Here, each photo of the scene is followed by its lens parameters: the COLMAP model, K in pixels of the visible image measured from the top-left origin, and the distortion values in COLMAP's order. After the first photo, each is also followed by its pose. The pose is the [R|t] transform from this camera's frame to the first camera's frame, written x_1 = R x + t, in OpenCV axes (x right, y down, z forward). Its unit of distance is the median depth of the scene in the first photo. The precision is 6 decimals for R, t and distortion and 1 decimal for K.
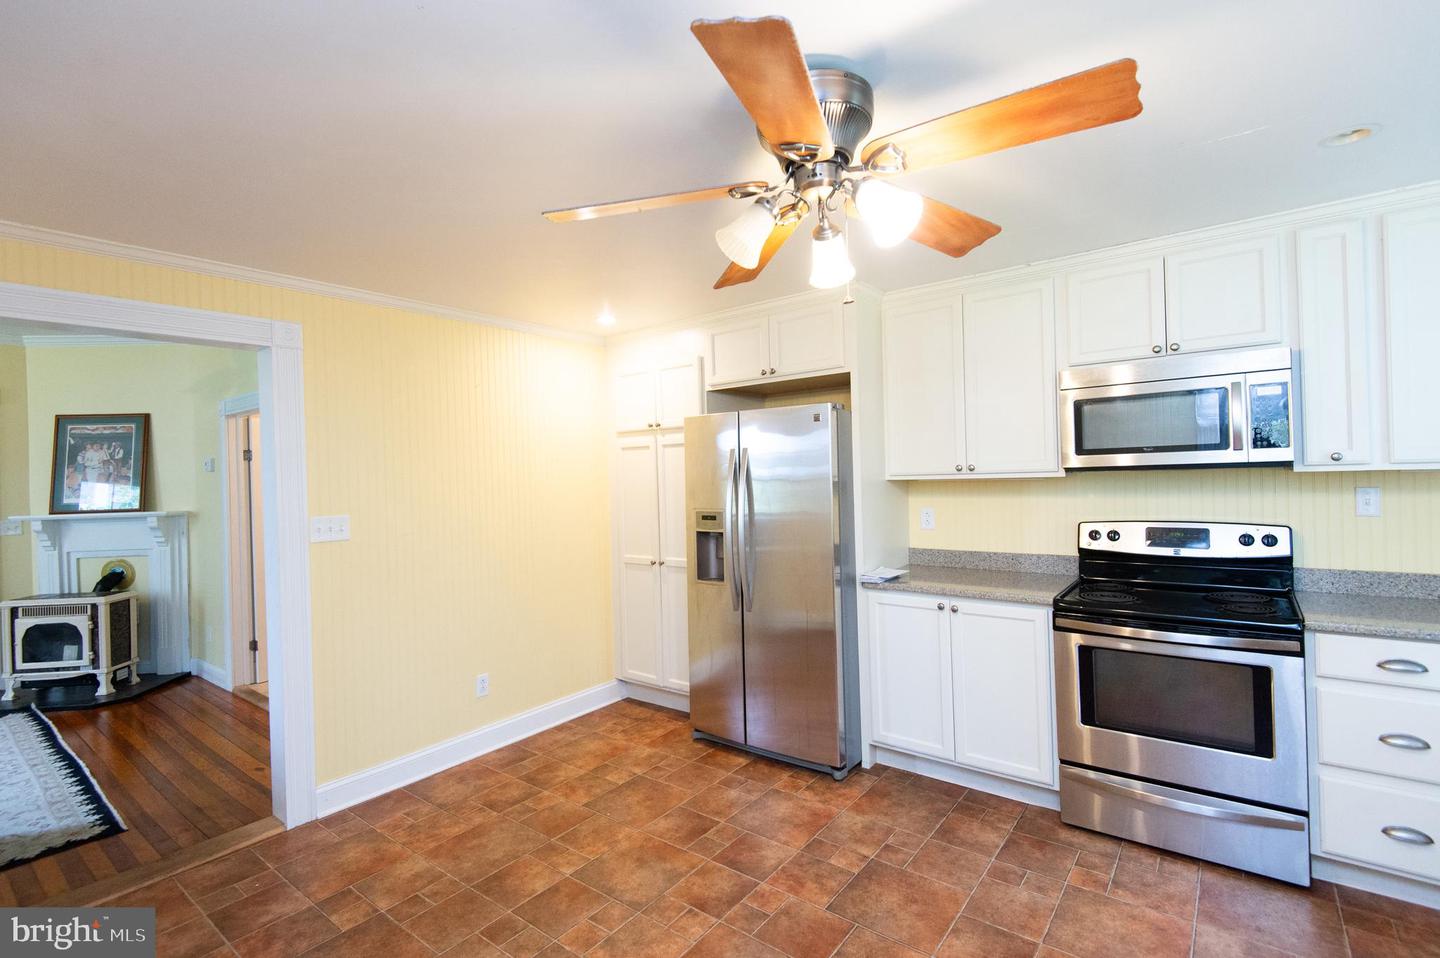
lens RADIAL K [[664.8, 0, 715.6], [0, 664.8, 474.0], [0, 0, 1]] dist [0.042631, -0.017804]
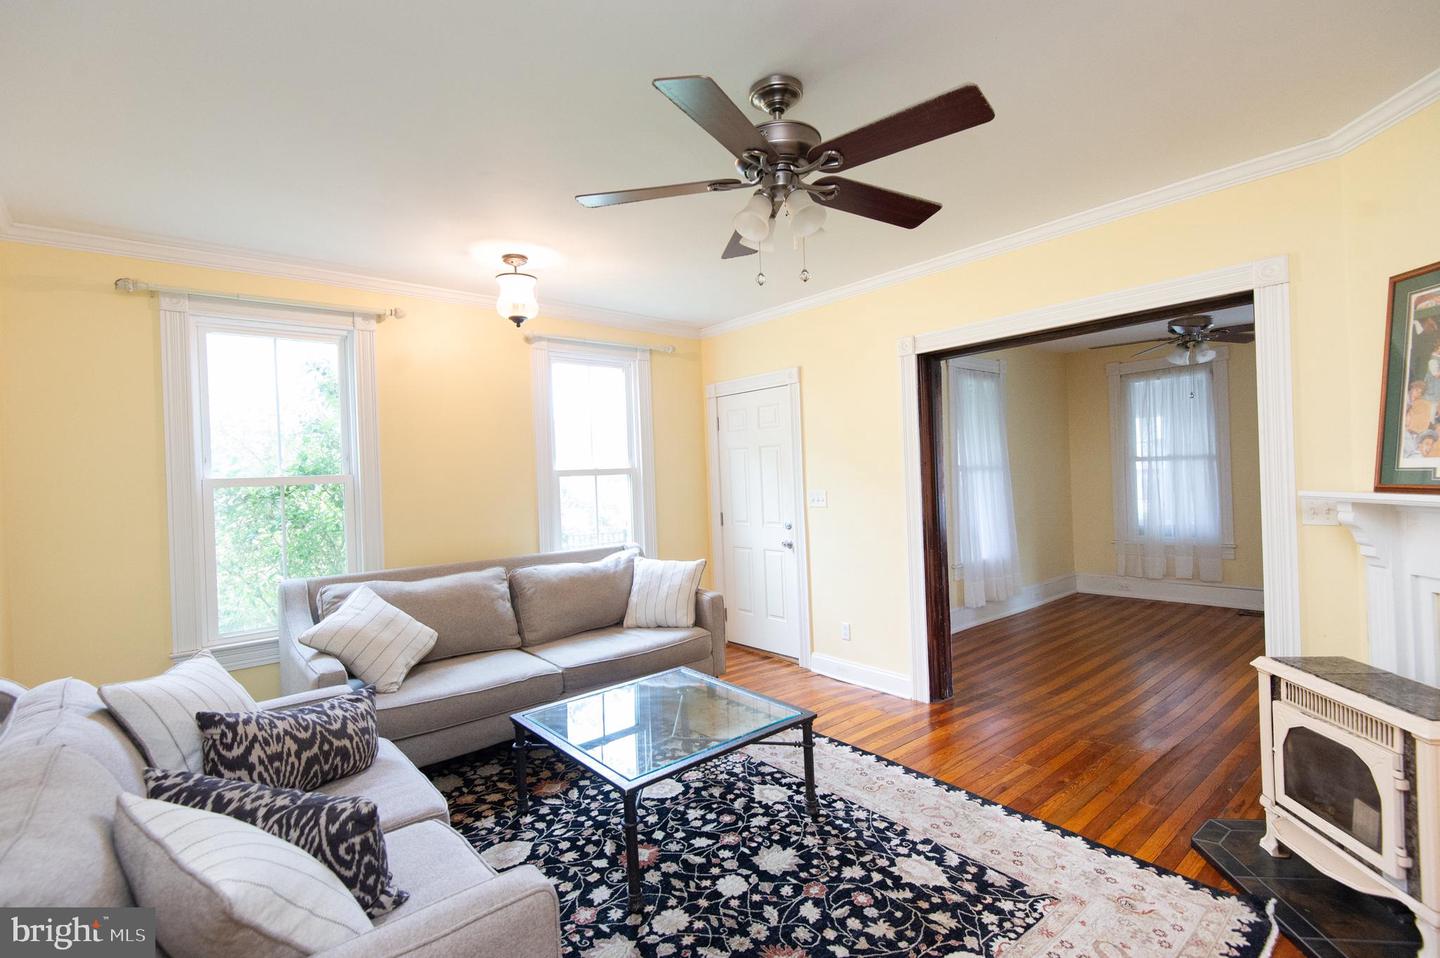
lens RADIAL K [[667.5, 0, 722.5], [0, 667.5, 478.3], [0, 0, 1]] dist [0.038846, -0.018284]
pose [[-0.187830, 0.039051, -0.981425, -0.723803], [0.044643, 0.998516, 0.031187, 0.026163], [0.981187, -0.037956, -0.189294, 1.090282]]
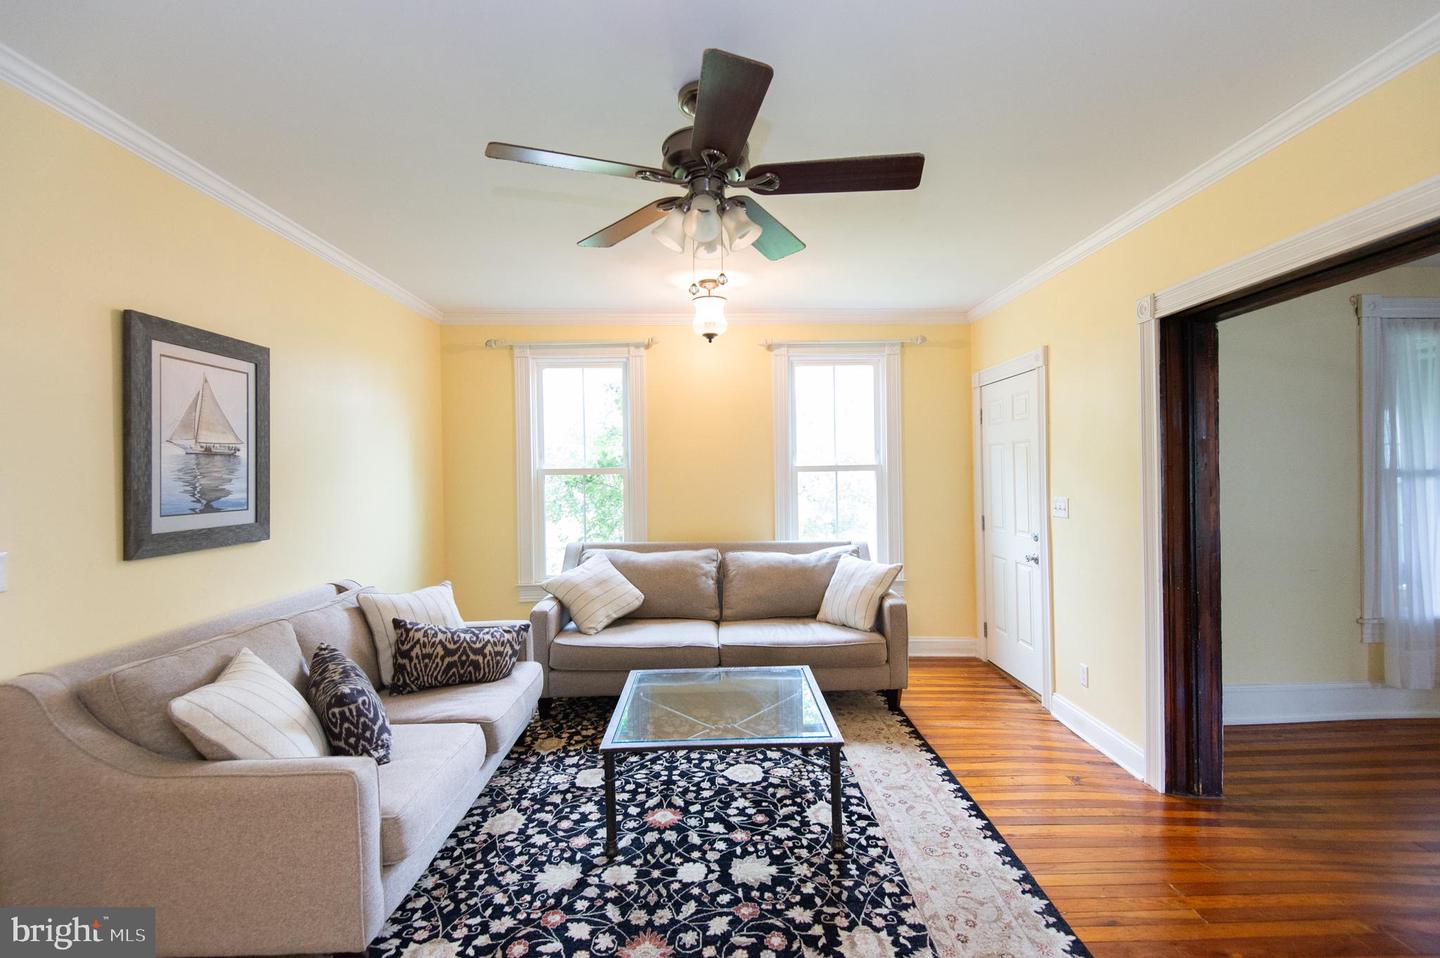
lens RADIAL K [[646.6, 0, 725.1], [0, 646.6, 477.9], [0, 0, 1]] dist [0.052078, -0.032014]
pose [[-0.768993, 0.040826, -0.637952, -1.008898], [0.035824, 0.999142, 0.020759, 0.028564], [0.638252, -0.006891, -0.769796, 1.563158]]
